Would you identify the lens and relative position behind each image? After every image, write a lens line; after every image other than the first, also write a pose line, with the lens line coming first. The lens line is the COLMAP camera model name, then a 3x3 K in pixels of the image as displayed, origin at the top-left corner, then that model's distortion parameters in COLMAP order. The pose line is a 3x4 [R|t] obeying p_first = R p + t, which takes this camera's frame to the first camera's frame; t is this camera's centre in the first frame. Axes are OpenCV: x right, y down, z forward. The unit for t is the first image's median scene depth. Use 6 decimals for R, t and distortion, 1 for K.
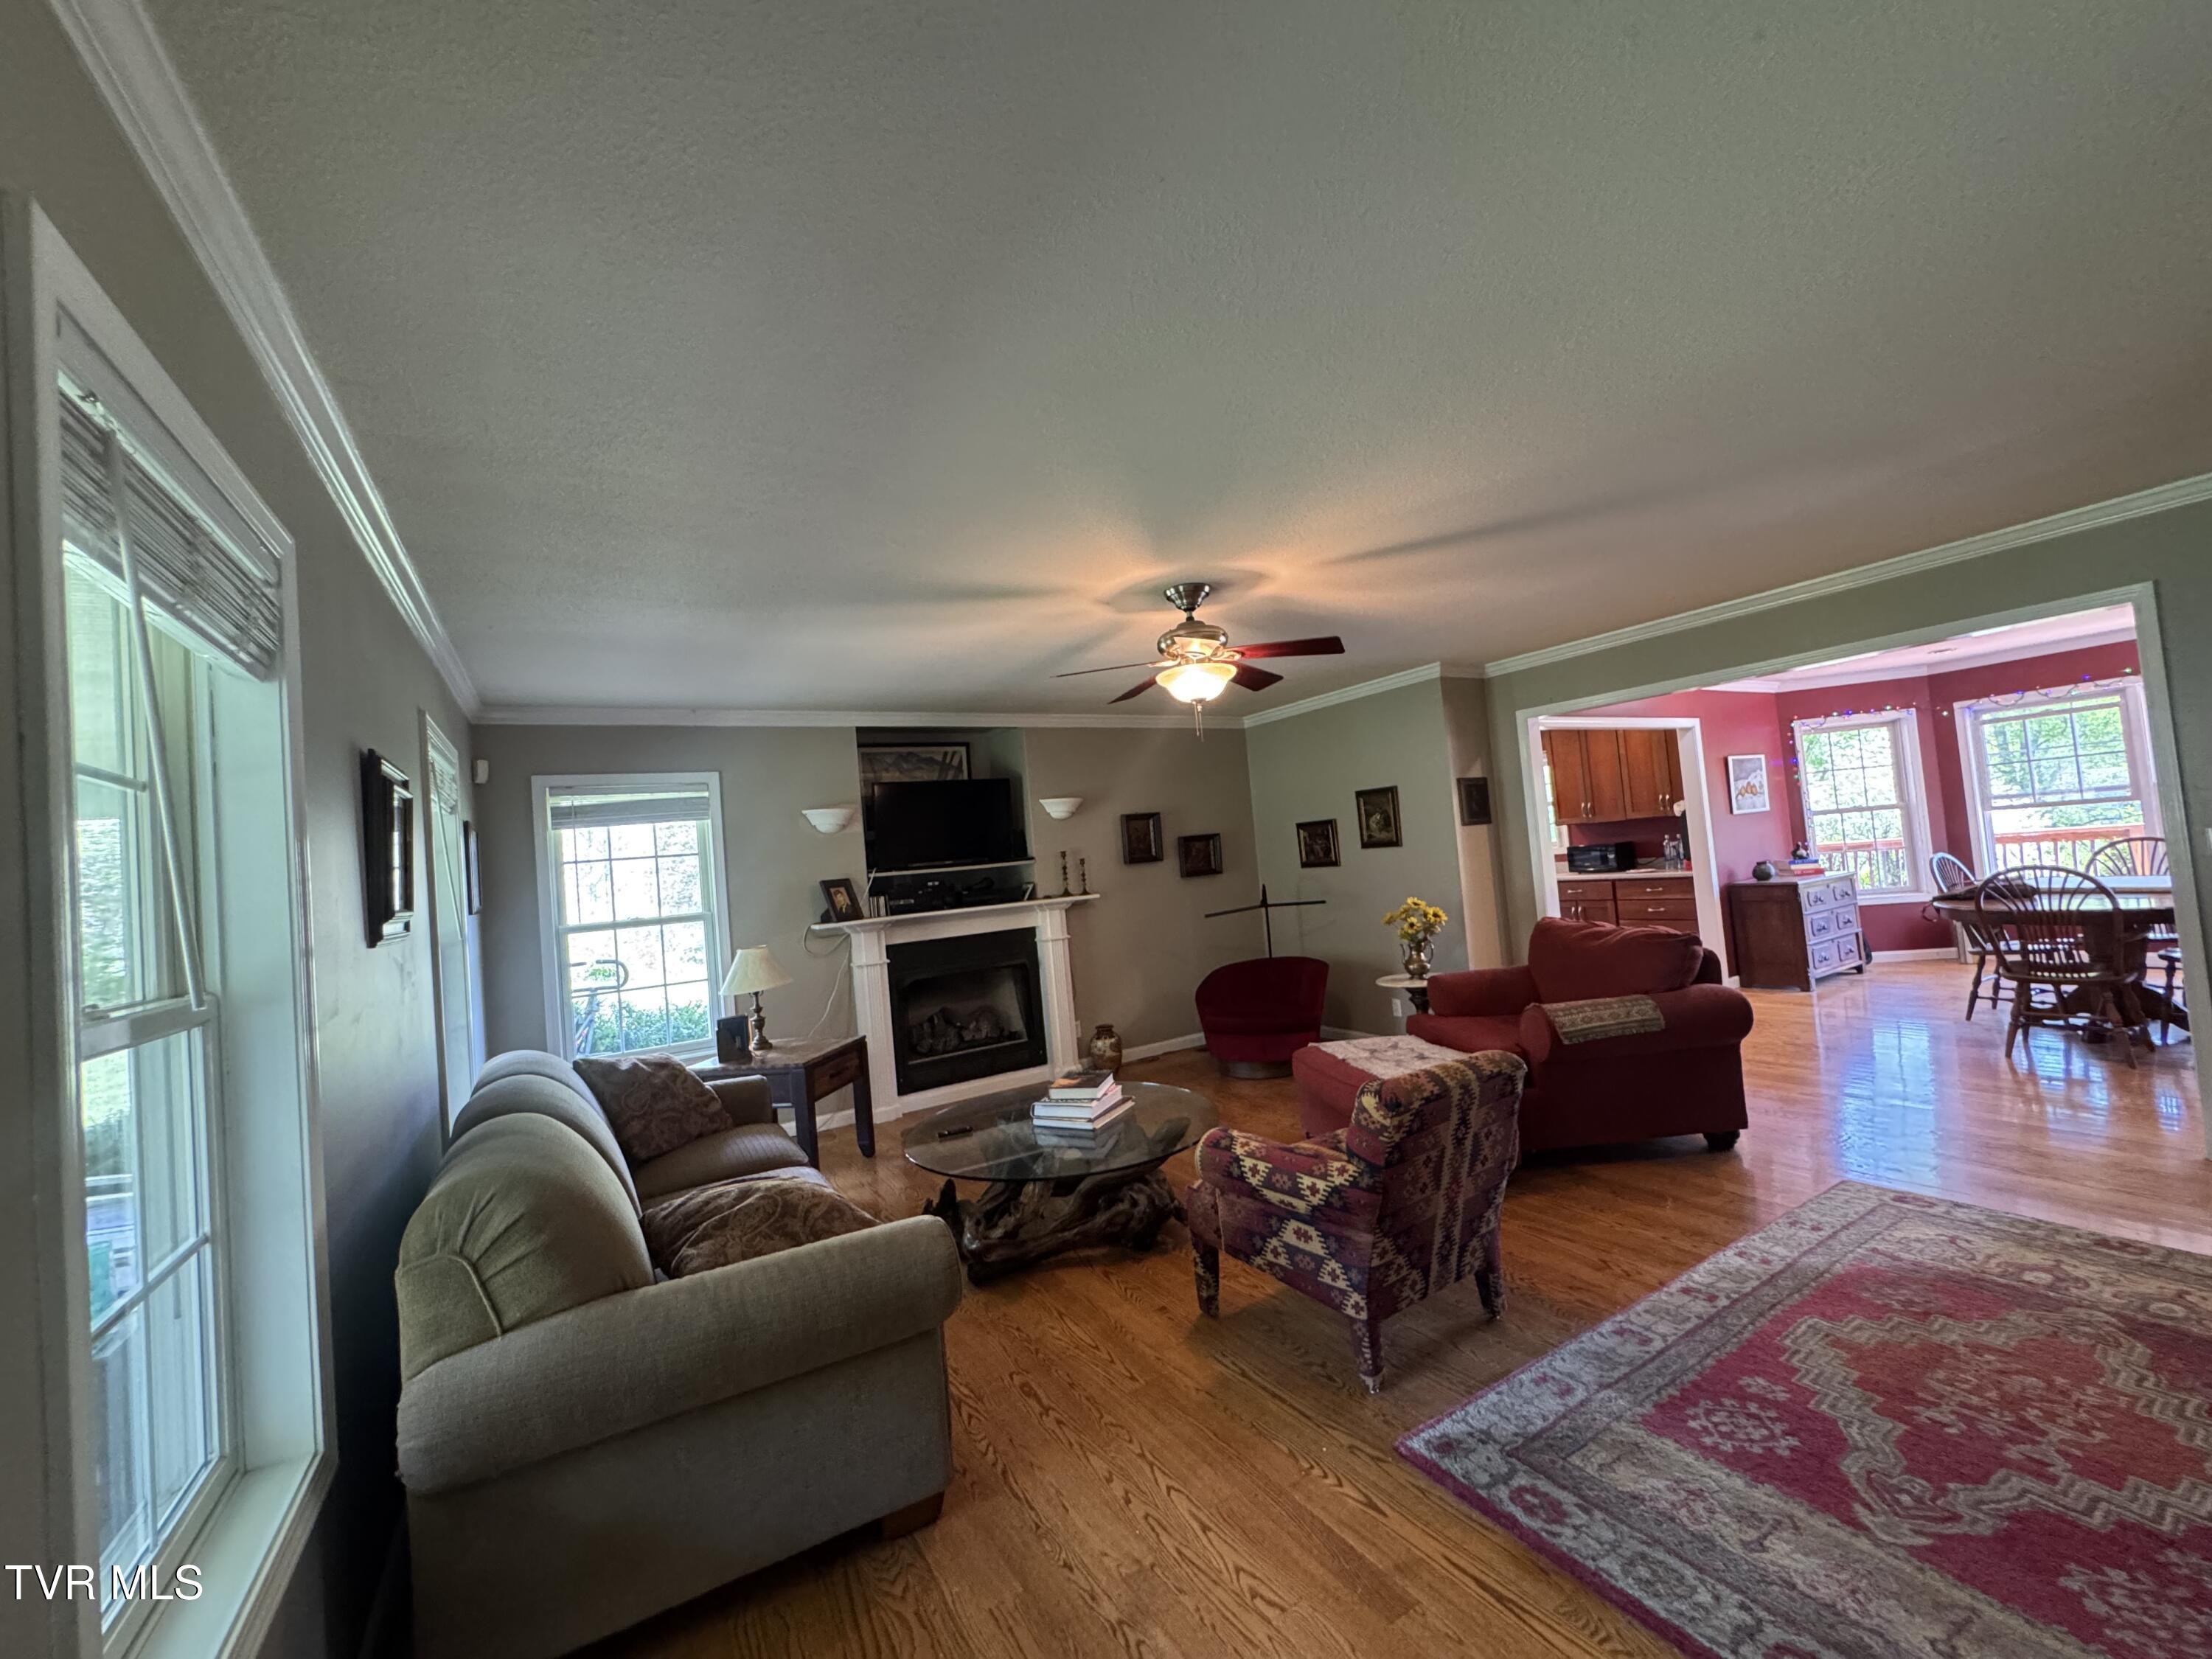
lens RADIAL K [[879.9, 0, 1106.0], [0, 879.9, 829.5], [0, 0, 1]] dist [0.001103, 0.000184]
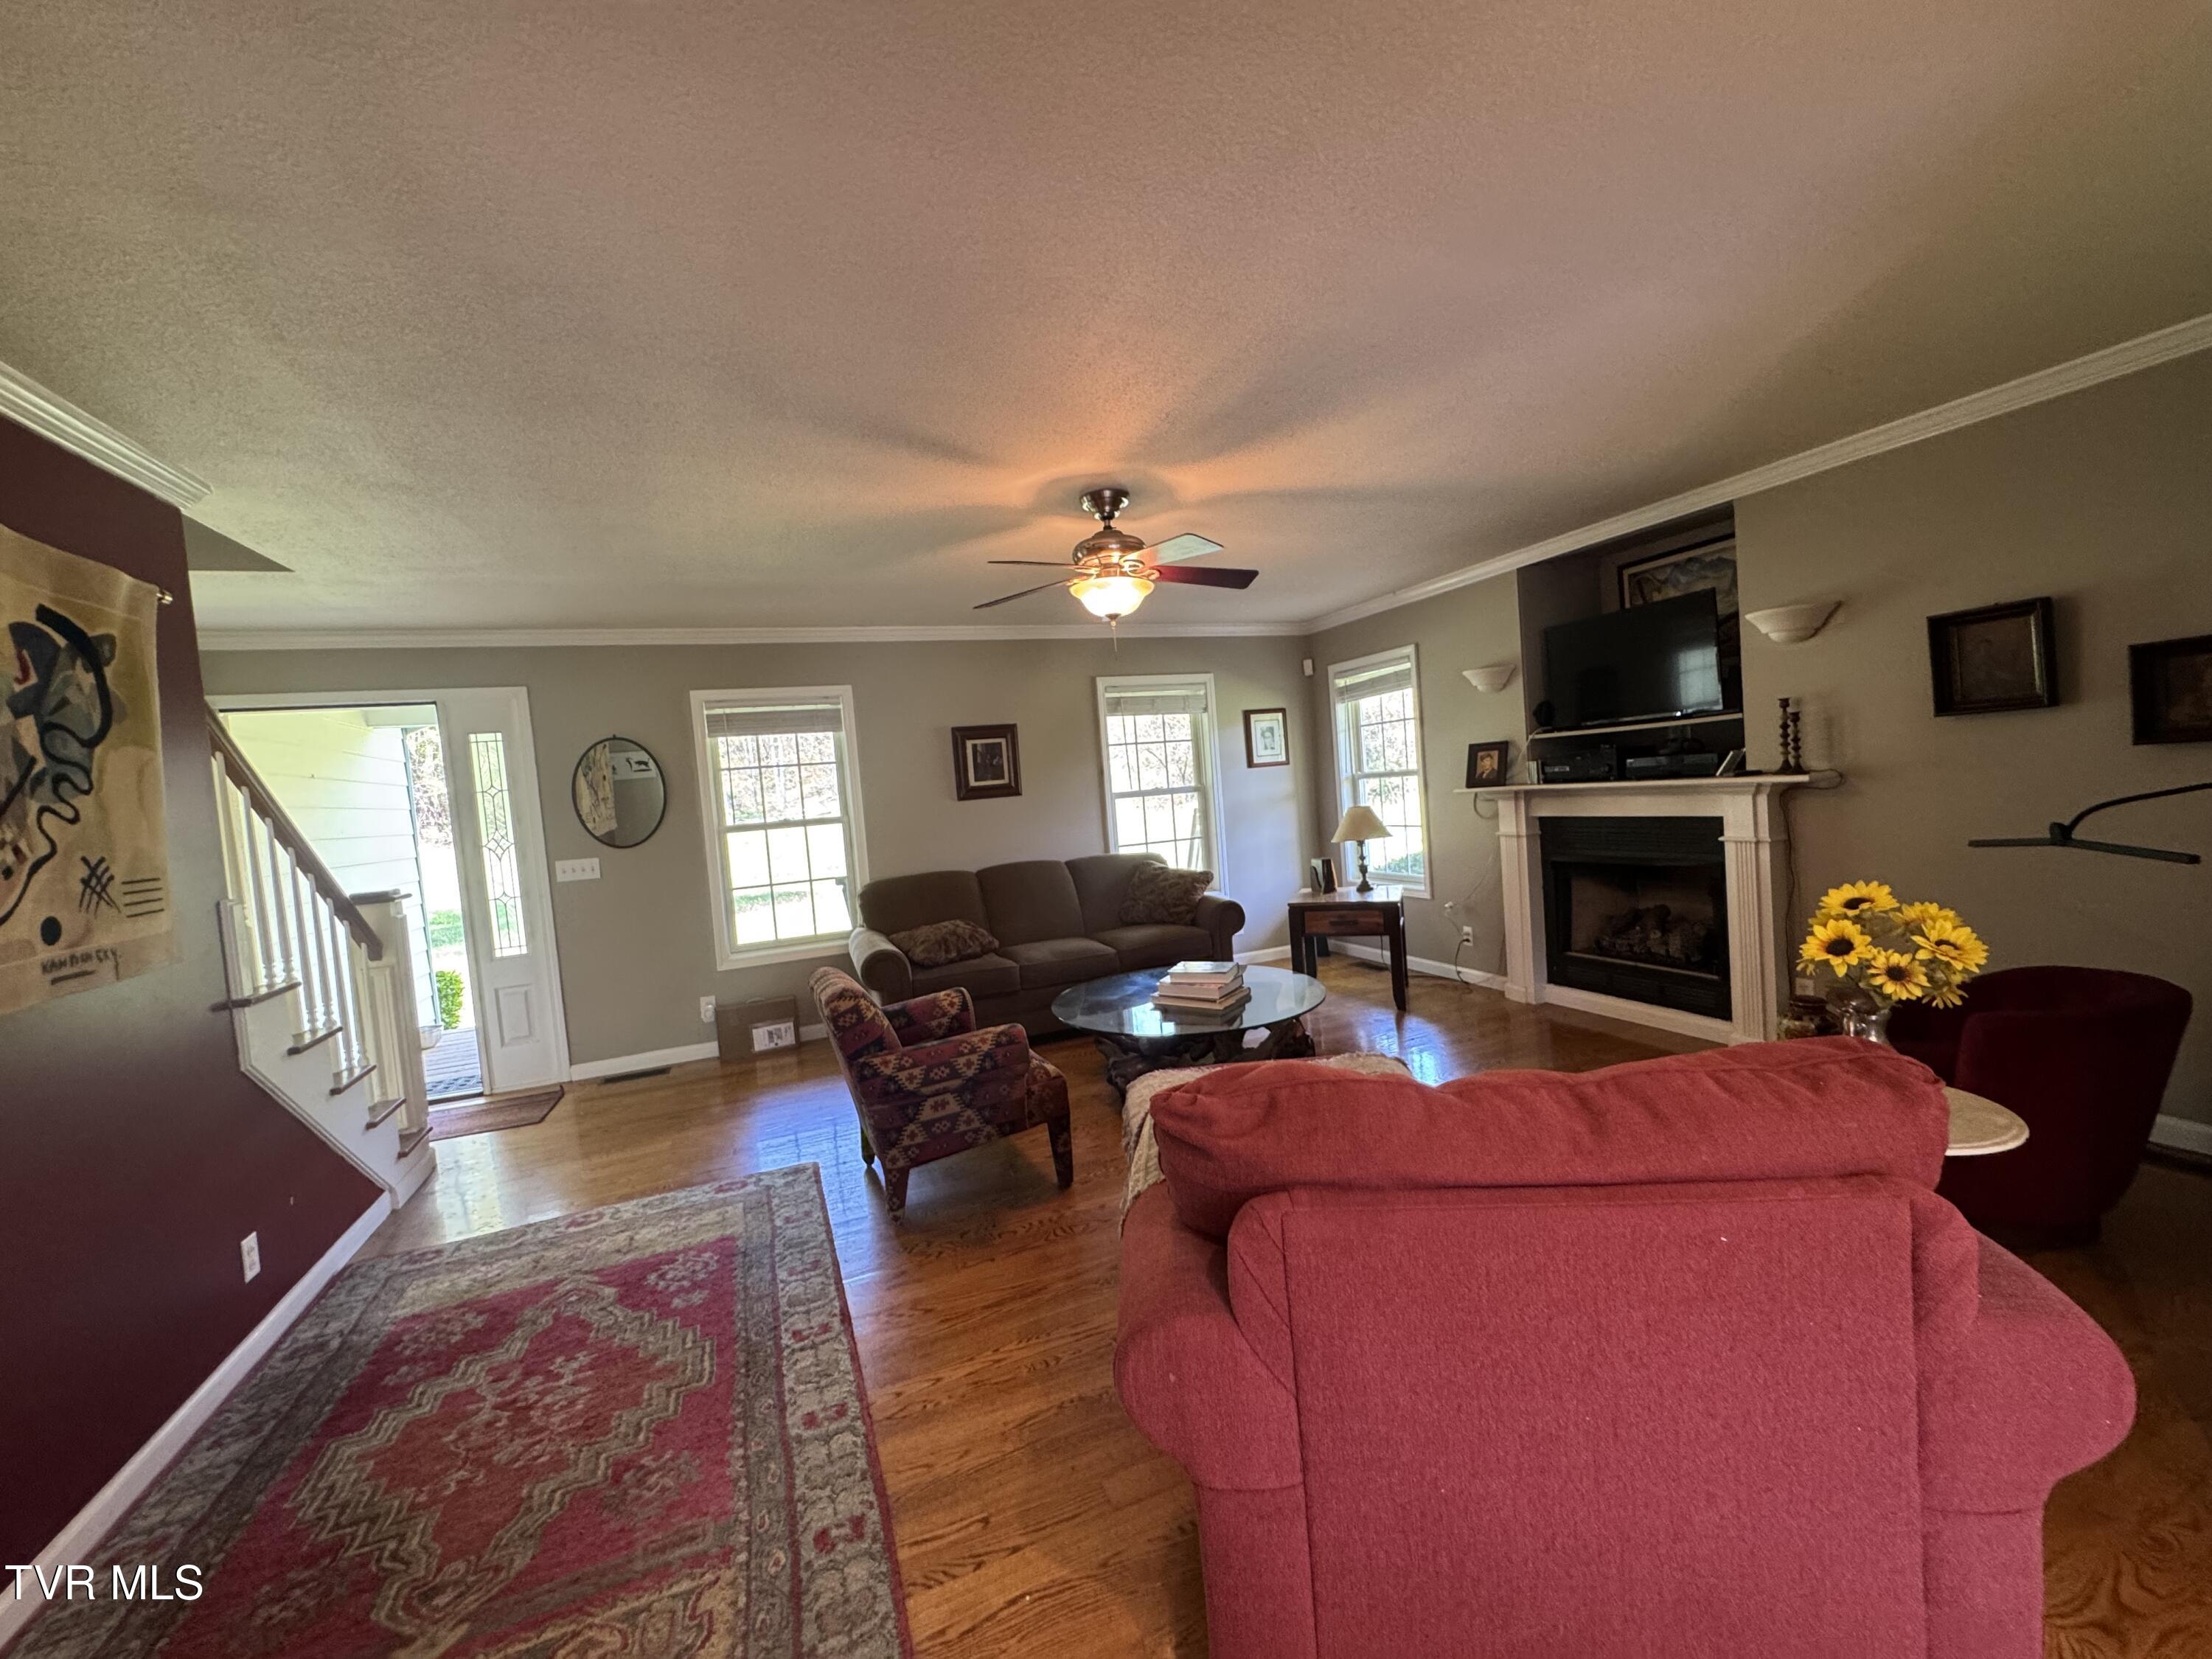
lens RADIAL K [[879.9, 0, 1106.0], [0, 879.9, 829.5], [0, 0, 1]] dist [0.001103, 0.000184]
pose [[-0.143412, 0.149089, -0.978369, 0.837869], [0.130353, 0.982820, 0.130660, -0.035397], [0.981041, -0.108795, -0.160382, 0.873725]]
